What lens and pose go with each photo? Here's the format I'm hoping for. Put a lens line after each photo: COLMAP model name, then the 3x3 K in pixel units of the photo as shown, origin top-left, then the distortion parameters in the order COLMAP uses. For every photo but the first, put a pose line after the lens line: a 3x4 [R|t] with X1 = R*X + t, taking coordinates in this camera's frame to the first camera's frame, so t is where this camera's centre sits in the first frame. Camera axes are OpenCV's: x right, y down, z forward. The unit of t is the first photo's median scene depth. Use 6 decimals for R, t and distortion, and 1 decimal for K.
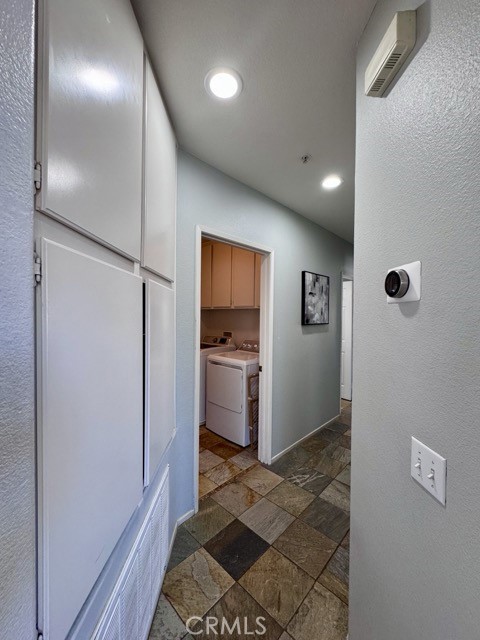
lens RADIAL K [[255.9, 0, 240.0], [0, 255.9, 318.9], [0, 0, 1]] dist [-0.002690, 0.000404]
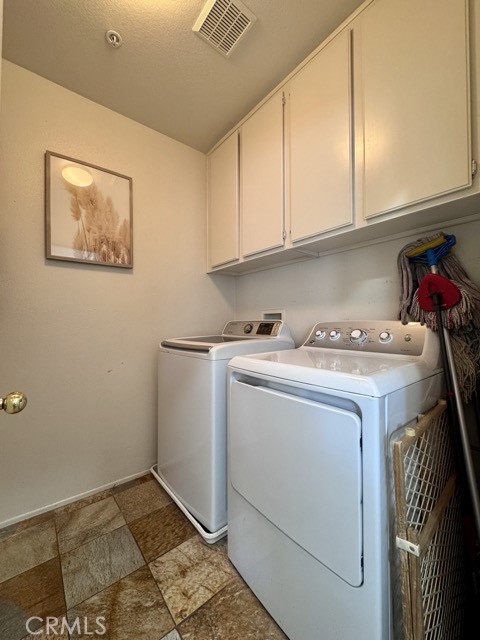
lens RADIAL K [[255.9, 0, 240.0], [0, 255.9, 318.9], [0, 0, 1]] dist [-0.002690, 0.000404]
pose [[0.992626, -0.020697, -0.119434, -0.059775], [0.017147, 0.999382, -0.030676, 0.087488], [0.119995, 0.028402, 0.992368, 0.573065]]
